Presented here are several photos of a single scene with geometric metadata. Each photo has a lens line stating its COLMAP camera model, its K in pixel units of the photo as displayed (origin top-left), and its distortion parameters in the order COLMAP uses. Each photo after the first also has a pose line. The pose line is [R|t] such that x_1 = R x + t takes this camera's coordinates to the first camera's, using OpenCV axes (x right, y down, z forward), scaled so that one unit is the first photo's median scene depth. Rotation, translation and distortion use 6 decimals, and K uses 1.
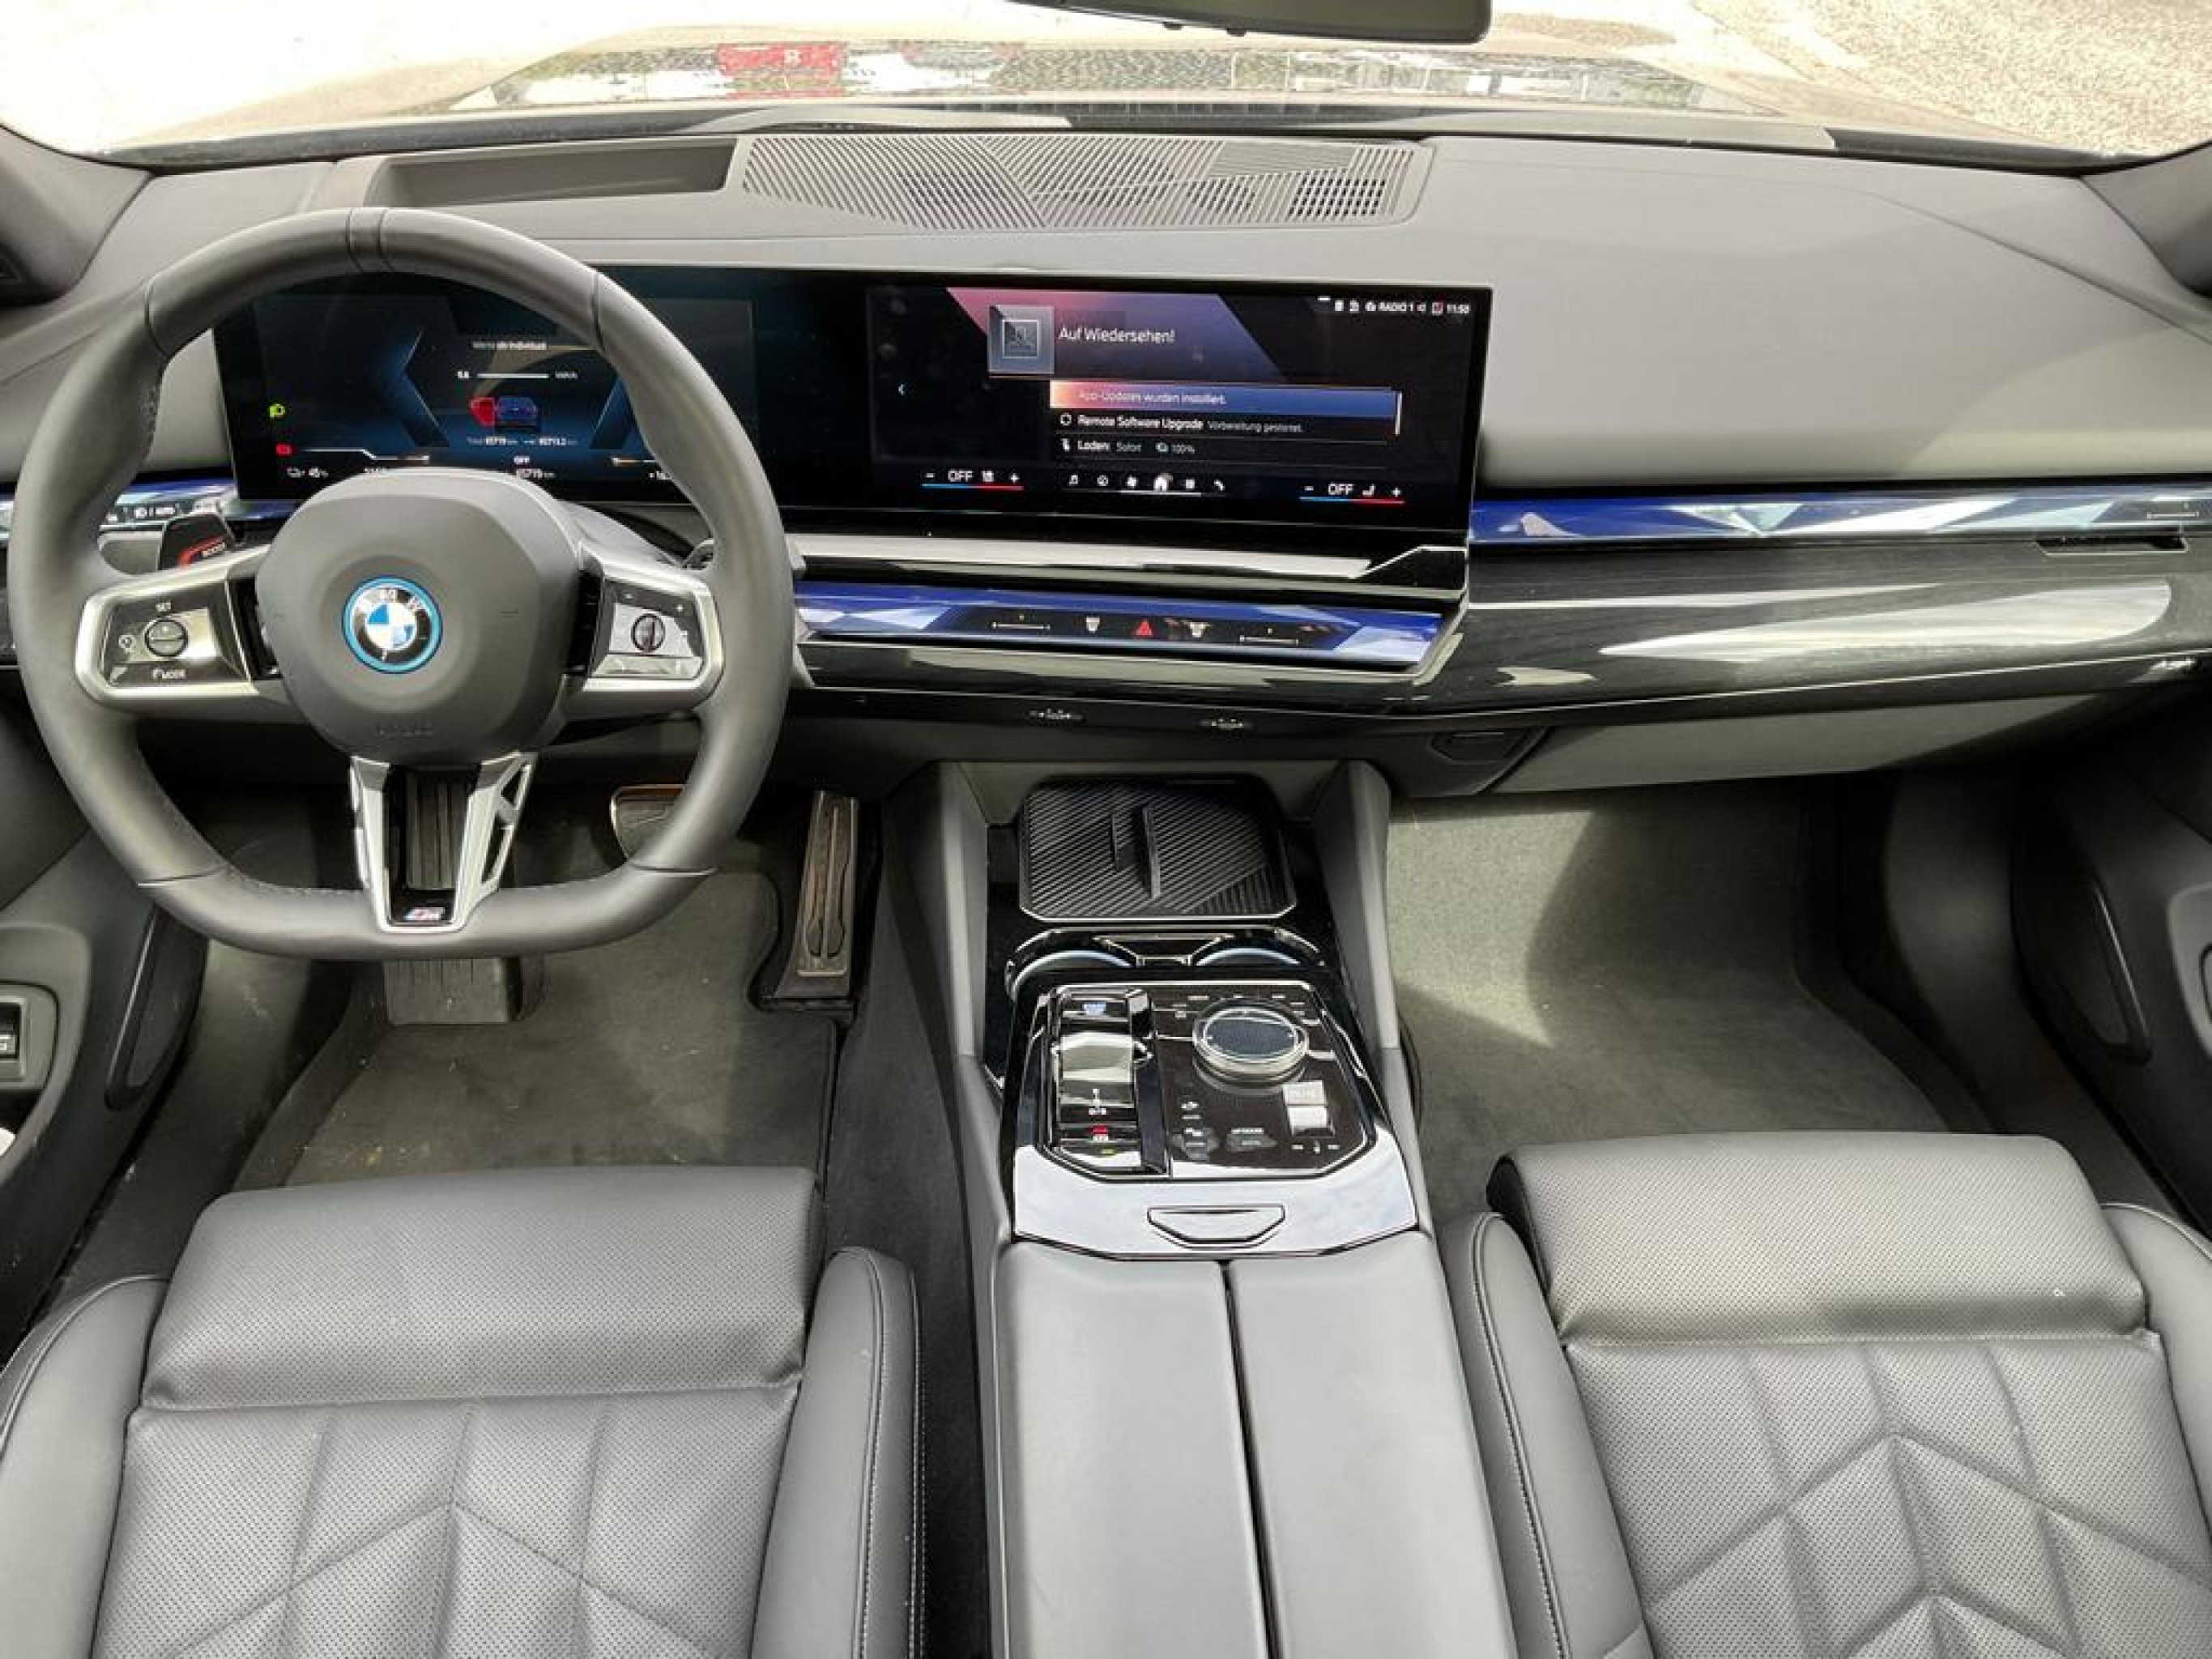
lens RADIAL K [[1853.4, 0, 1116.5], [0, 1853.4, 842.1], [0, 0, 1]] dist [0.089819, -0.168510]
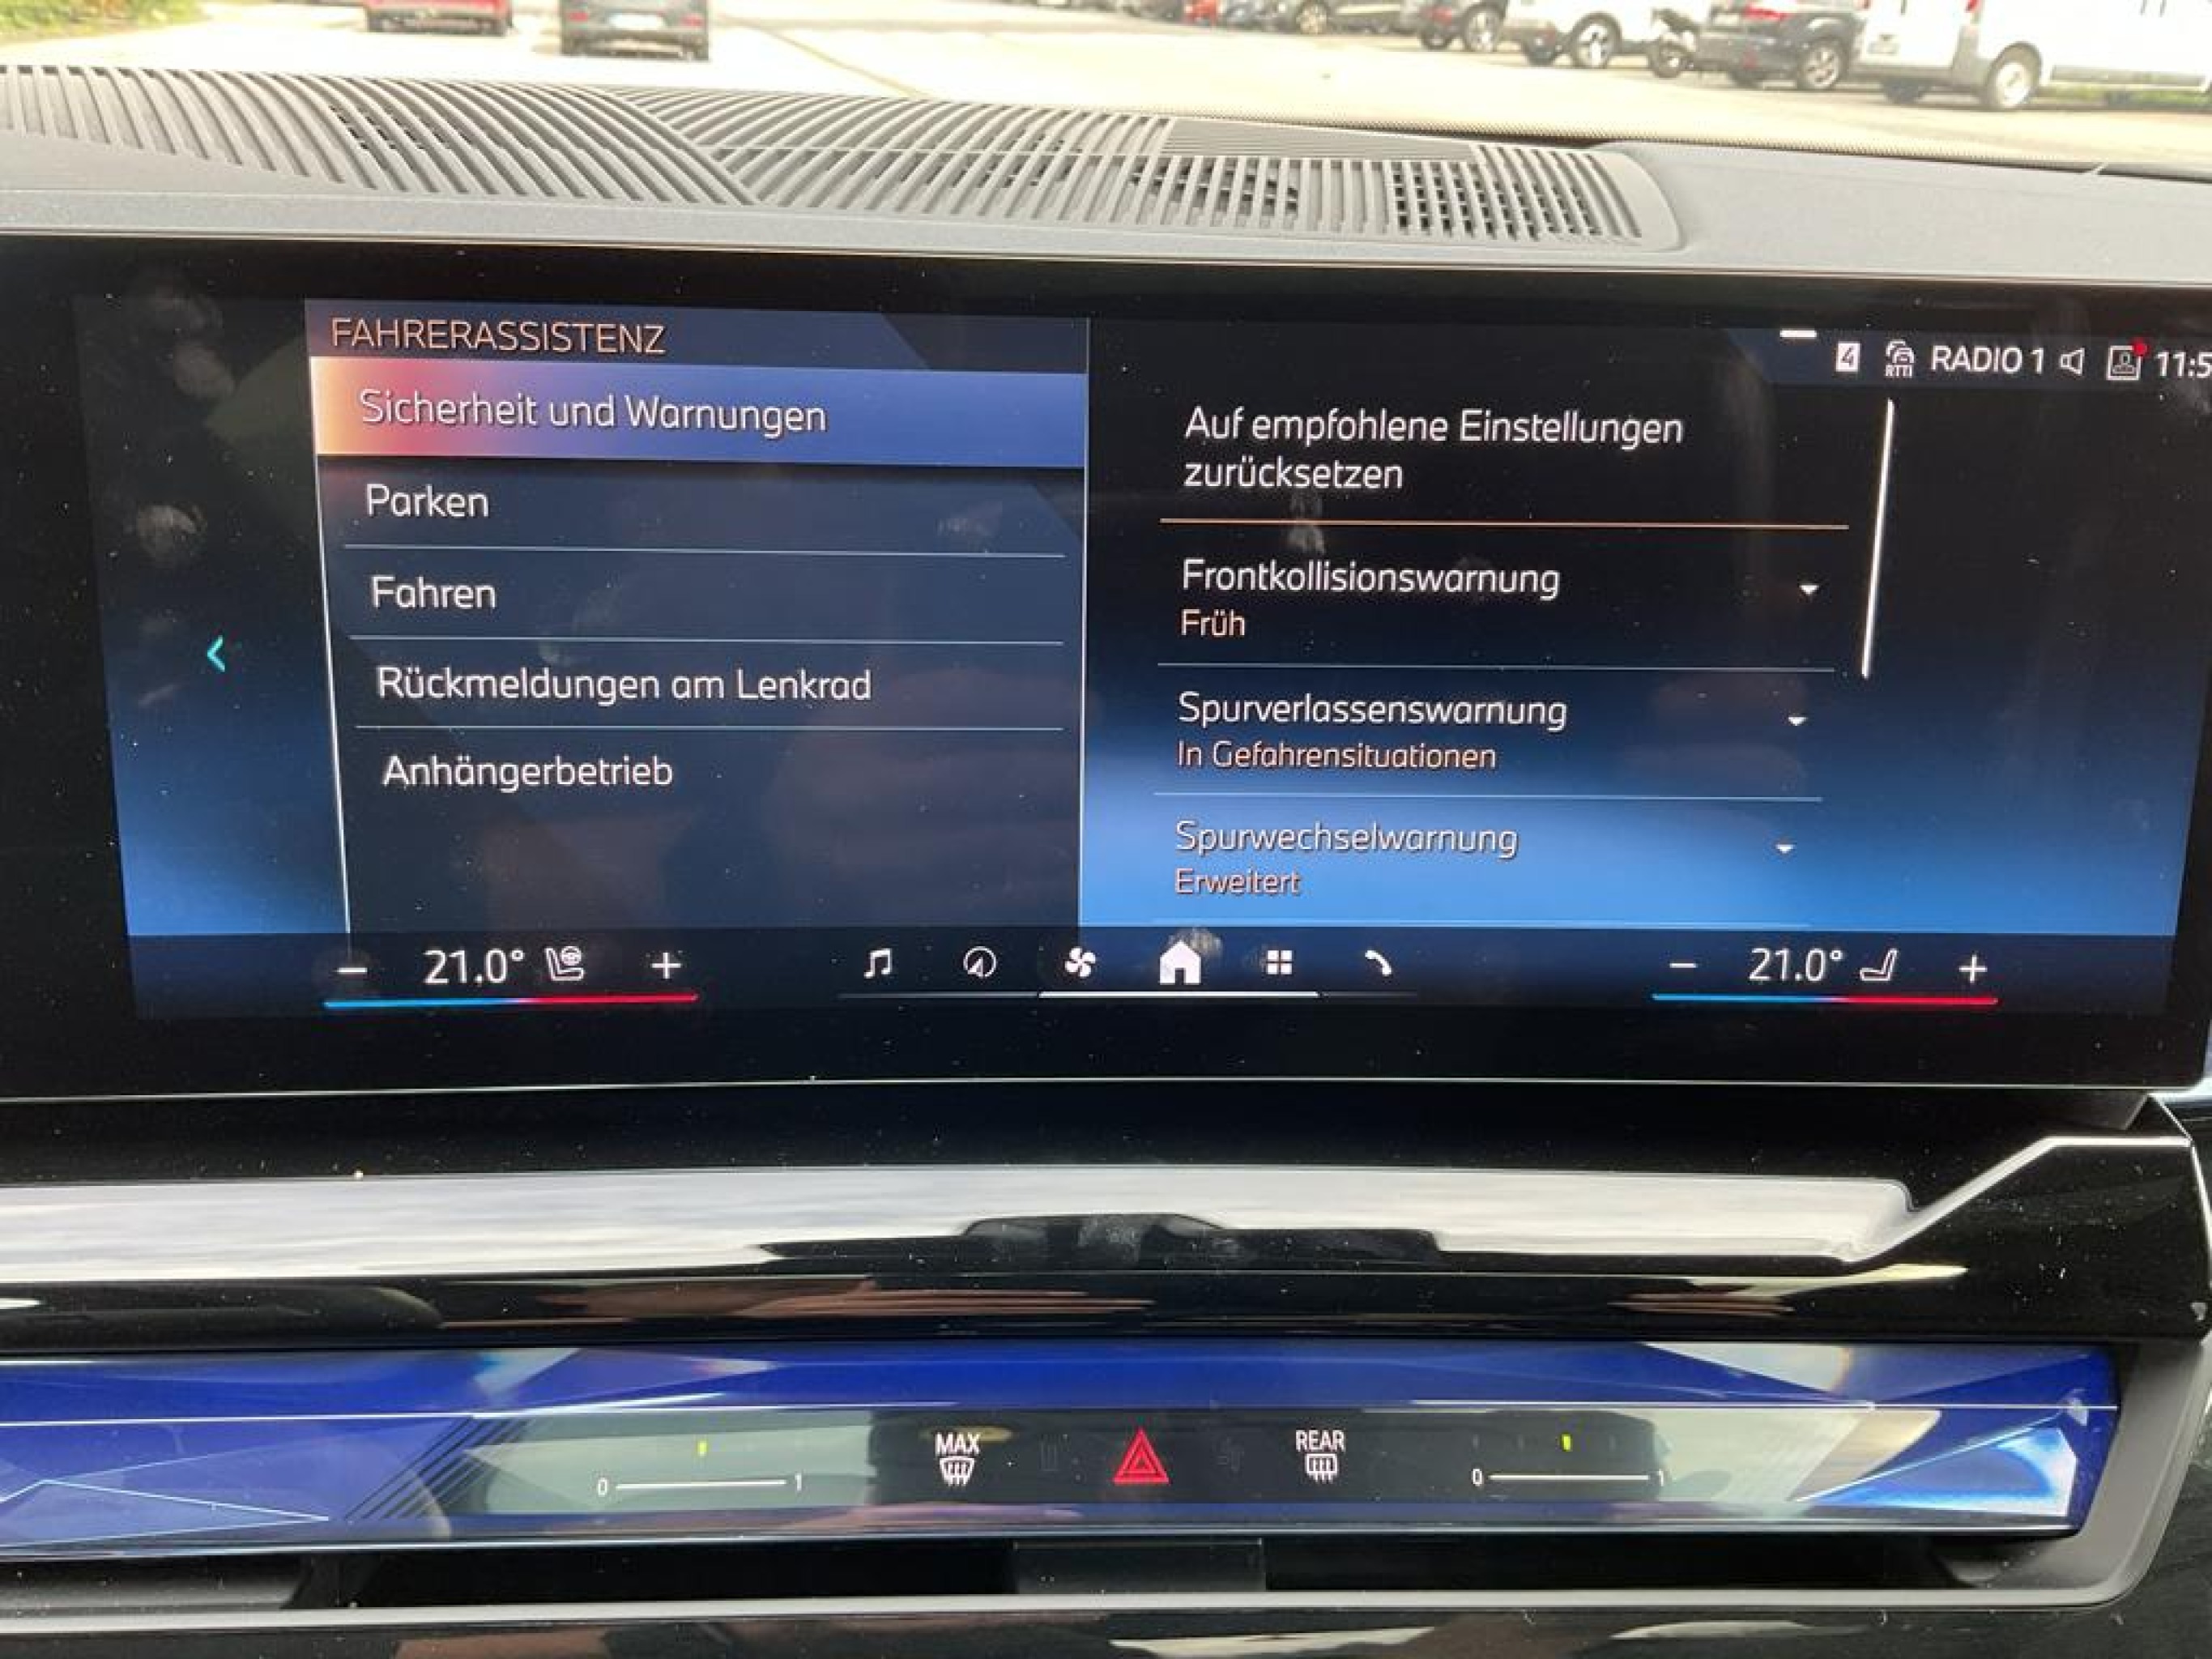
lens RADIAL K [[1836.5, 0, 1100.0], [0, 1836.5, 834.5], [0, 0, 1]] dist [0.069079, -0.145700]
pose [[0.987710, -0.031912, 0.153007, -0.032583], [0.058362, 0.983430, -0.171635, -0.165567], [-0.144995, 0.178456, 0.973206, 0.720898]]
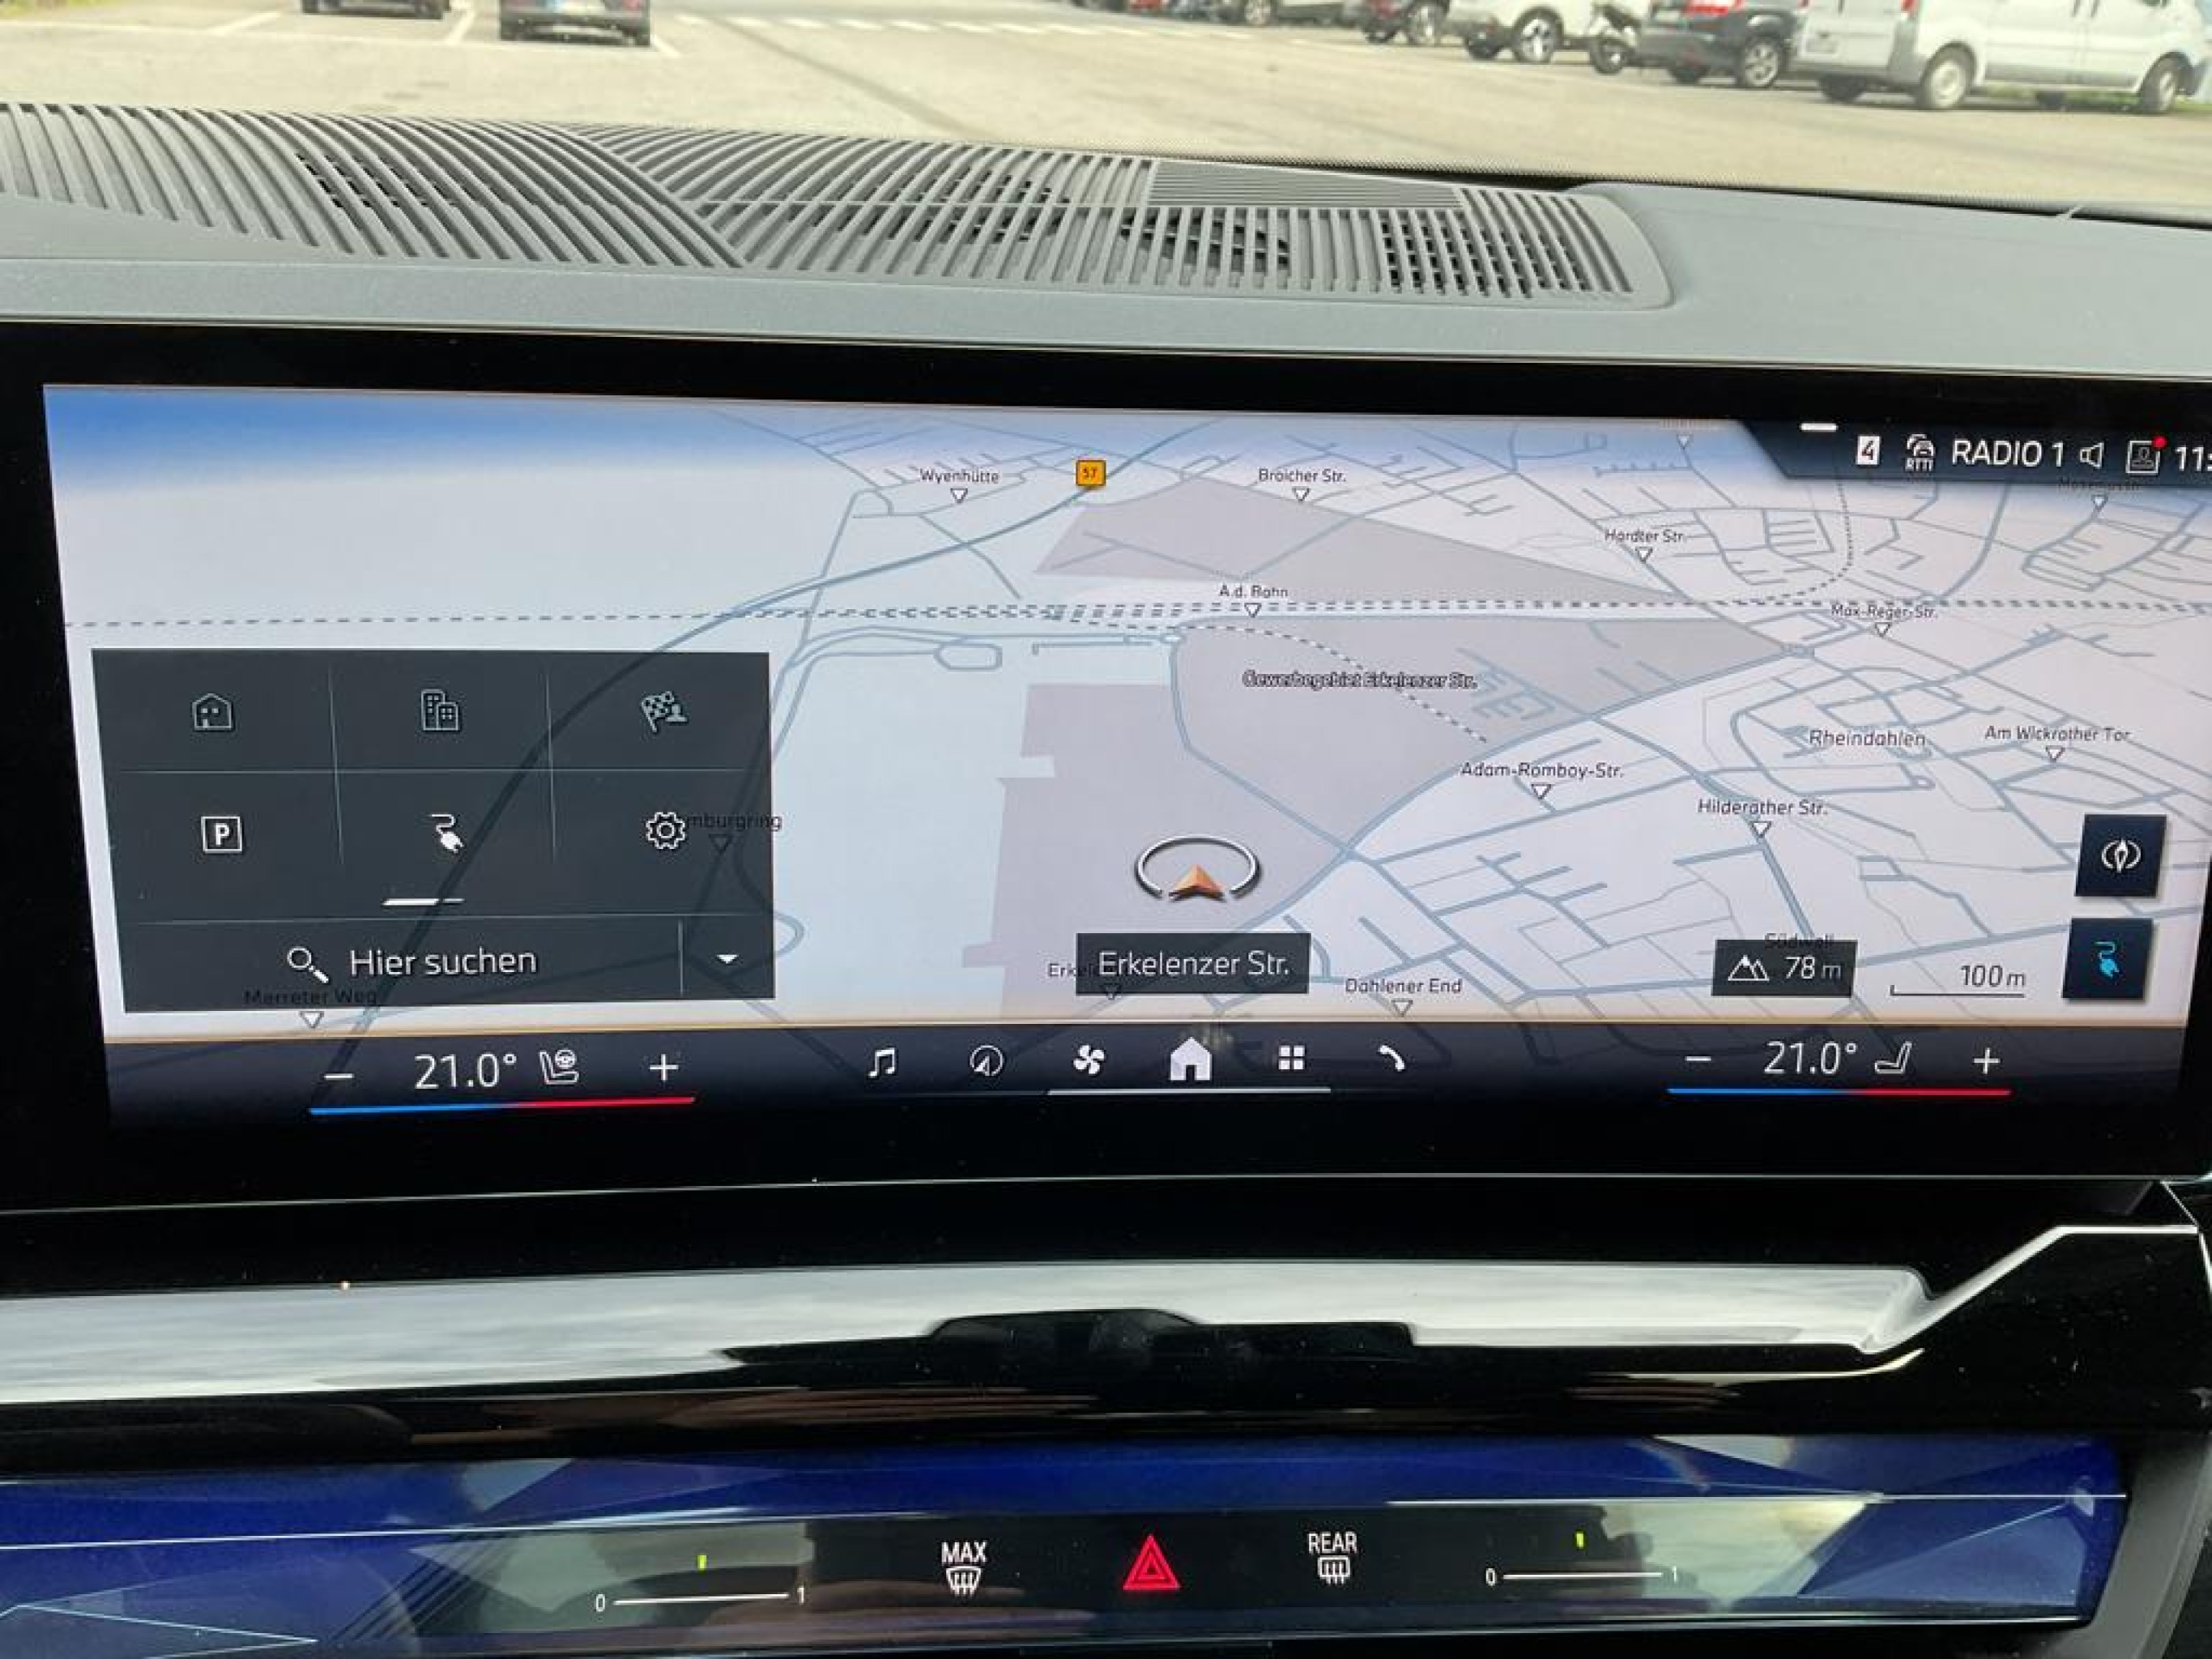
lens RADIAL K [[1836.5, 0, 1100.0], [0, 1836.5, 834.5], [0, 0, 1]] dist [0.069079, -0.145700]
pose [[0.982657, -0.034177, 0.182256, -0.040818], [0.064742, 0.984251, -0.164494, -0.183125], [-0.173764, 0.173440, 0.969394, 0.725688]]
